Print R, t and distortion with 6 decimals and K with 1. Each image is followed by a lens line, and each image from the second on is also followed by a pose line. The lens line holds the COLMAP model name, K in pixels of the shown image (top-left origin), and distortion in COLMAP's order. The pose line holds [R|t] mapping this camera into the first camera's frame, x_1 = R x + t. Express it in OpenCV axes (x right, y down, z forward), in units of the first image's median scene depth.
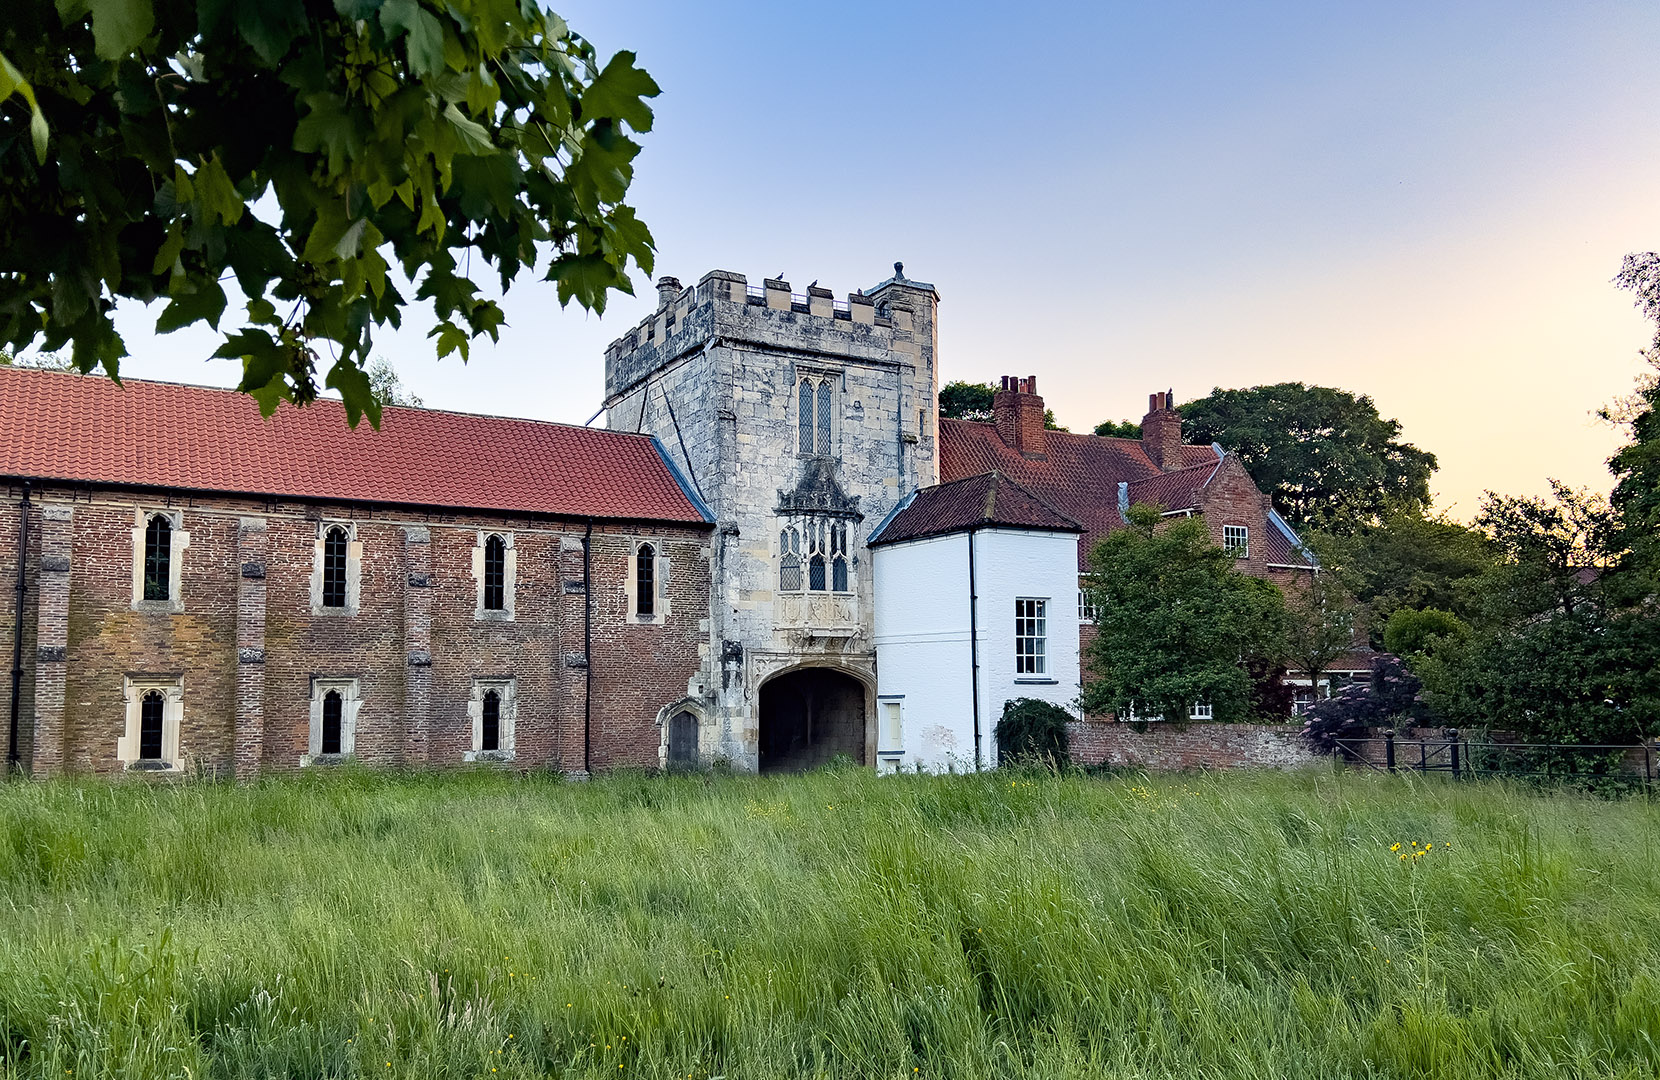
lens RADIAL K [[1222.0, 0, 827.2], [0, 1222.0, 584.5], [0, 0, 1]] dist [-0.001918, -0.000940]
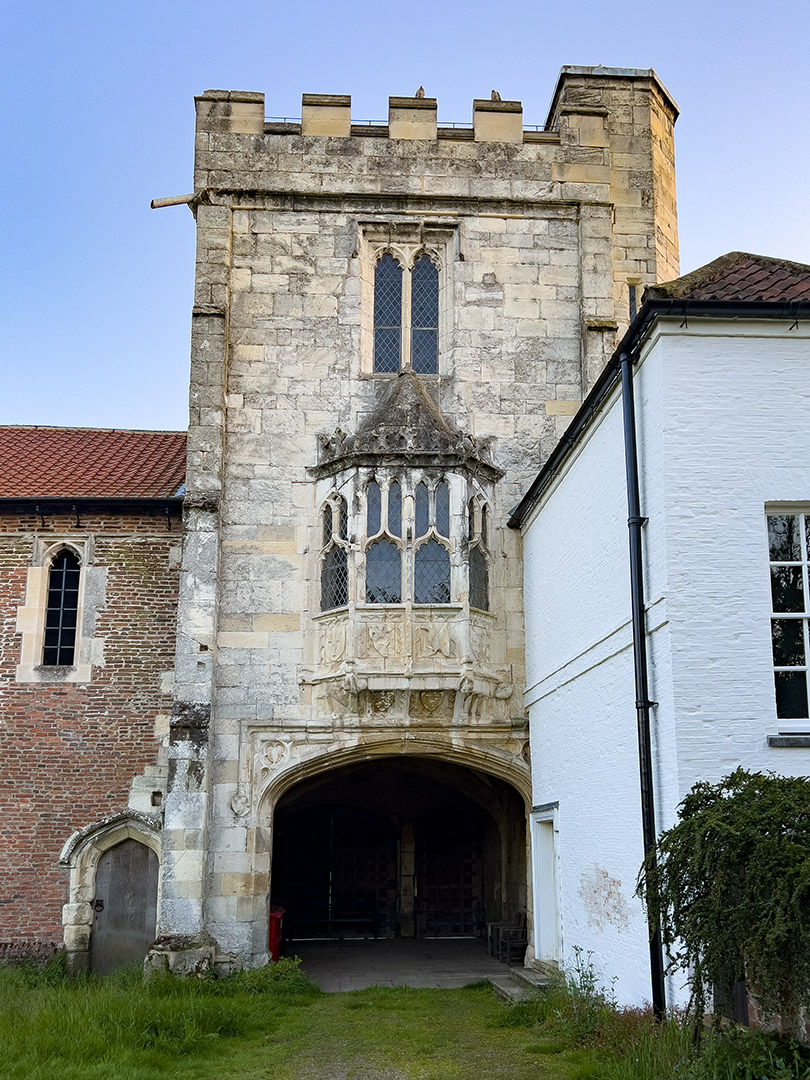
lens RADIAL K [[820.8, 0, 406.5], [0, 820.8, 730.7], [0, 0, 1]] dist [0.051080, -0.049404]
pose [[0.888245, -0.070306, -0.453959, 0.154516], [0.051785, 0.997244, -0.053120, 0.077244], [0.456442, 0.023675, 0.889438, 0.689284]]
